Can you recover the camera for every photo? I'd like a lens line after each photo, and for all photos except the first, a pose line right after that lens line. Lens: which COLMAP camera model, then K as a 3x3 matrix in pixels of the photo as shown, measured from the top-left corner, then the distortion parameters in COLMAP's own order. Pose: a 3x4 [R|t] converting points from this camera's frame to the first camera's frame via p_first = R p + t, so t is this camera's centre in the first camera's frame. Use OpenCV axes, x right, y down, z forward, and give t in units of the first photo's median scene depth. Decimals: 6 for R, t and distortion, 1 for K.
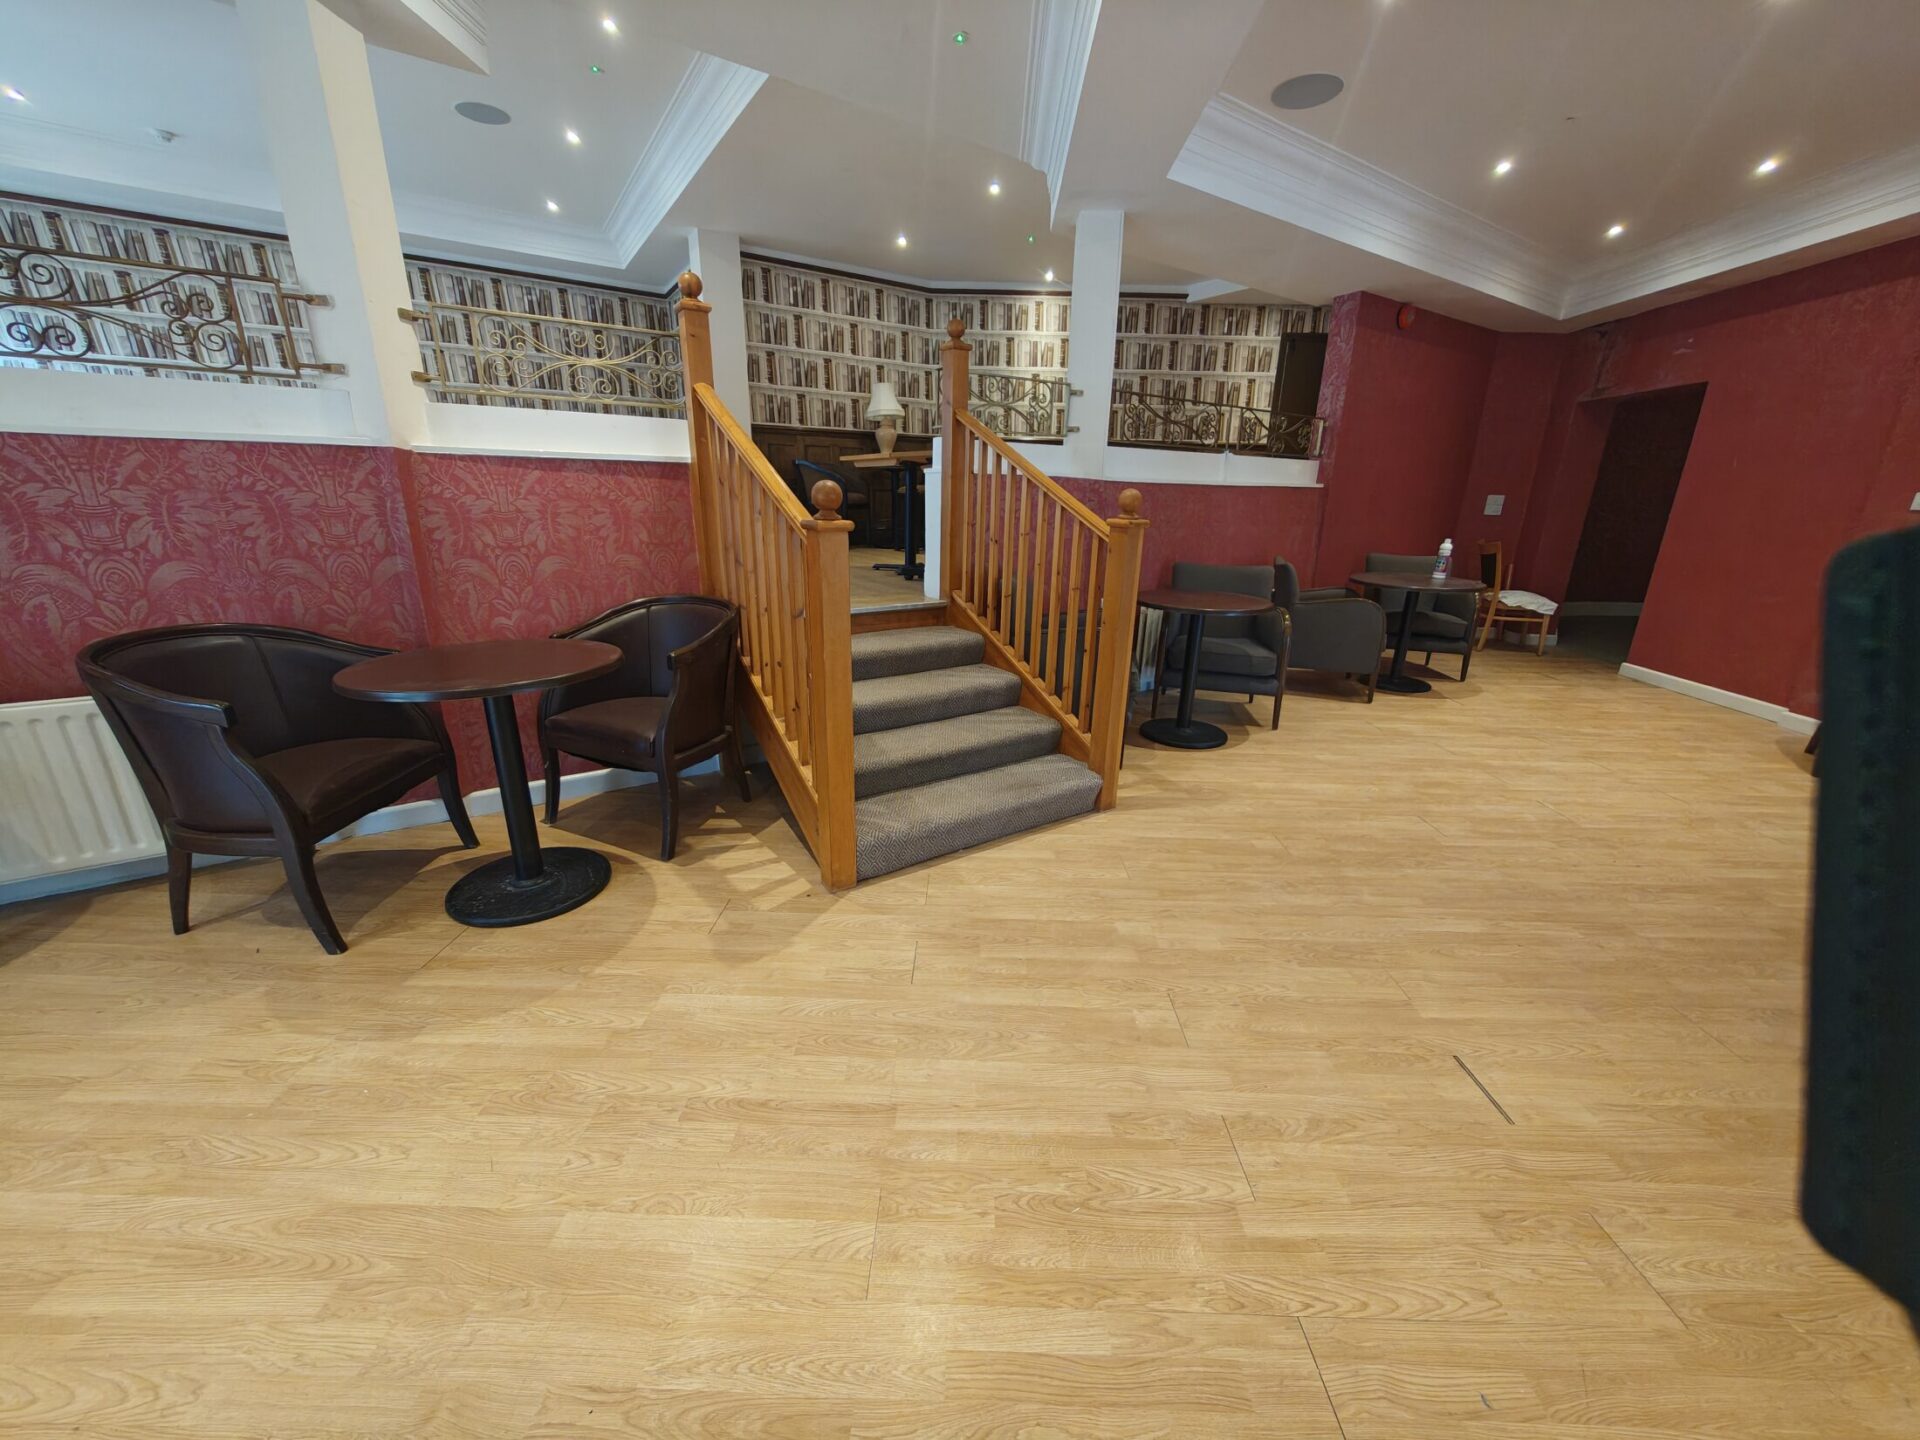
lens RADIAL K [[728.7, 0, 955.1], [0, 728.7, 726.5], [0, 0, 1]] dist [-0.000199, -0.000061]
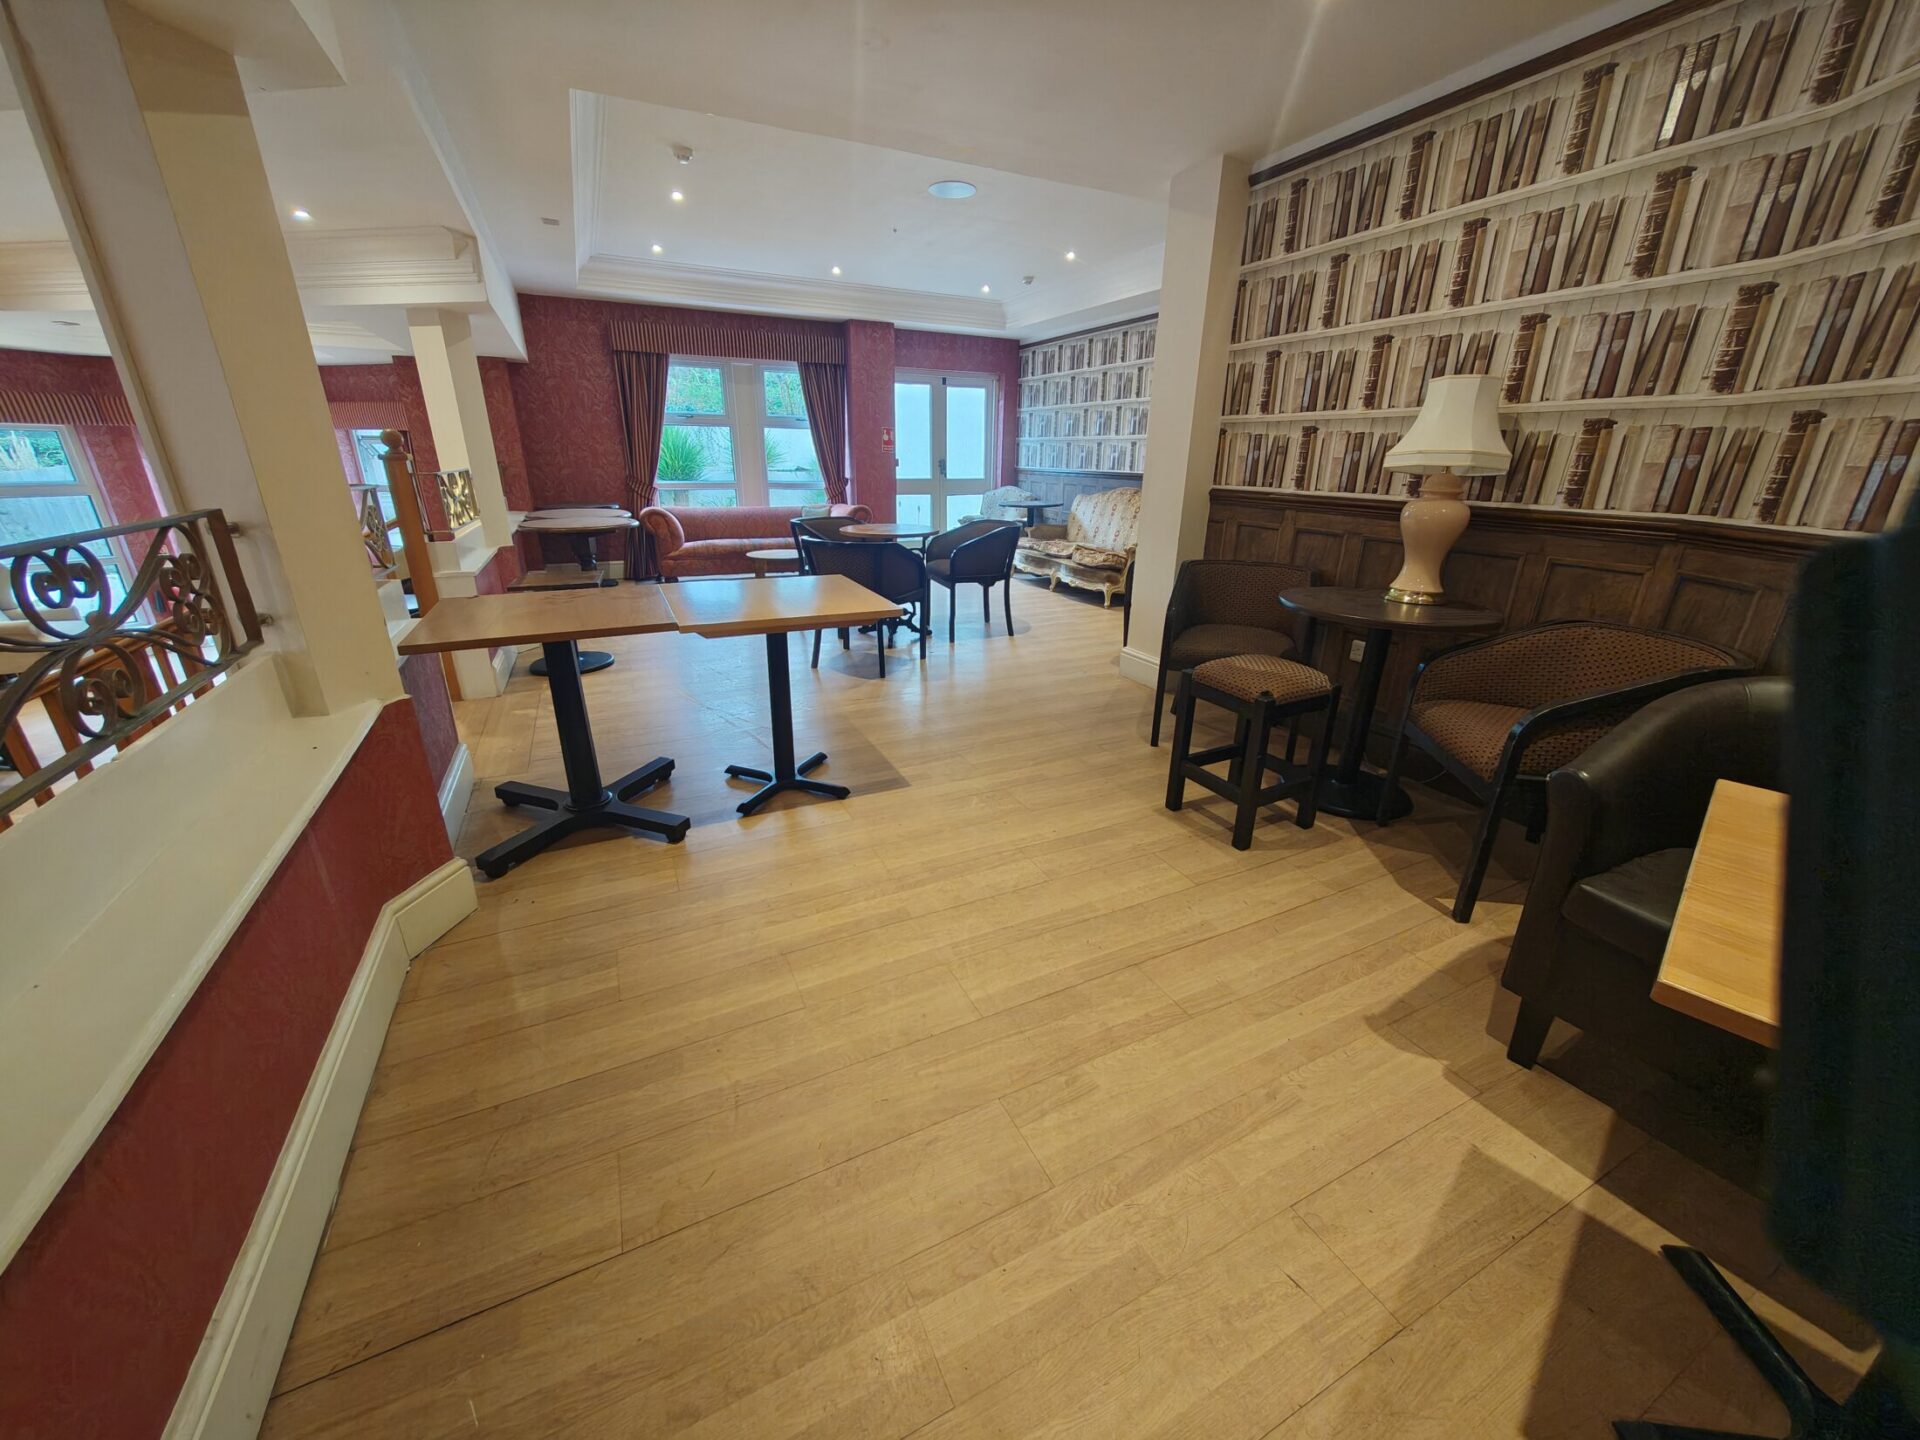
lens RADIAL K [[728.7, 0, 957.4], [0, 728.7, 719.4], [0, 0, 1]] dist [-0.000199, -0.000061]
pose [[-0.133762, 0.323470, -0.936736, 0.329277], [-0.300237, 0.887581, 0.349368, -0.382528], [0.944439, 0.327975, -0.021607, 0.853294]]
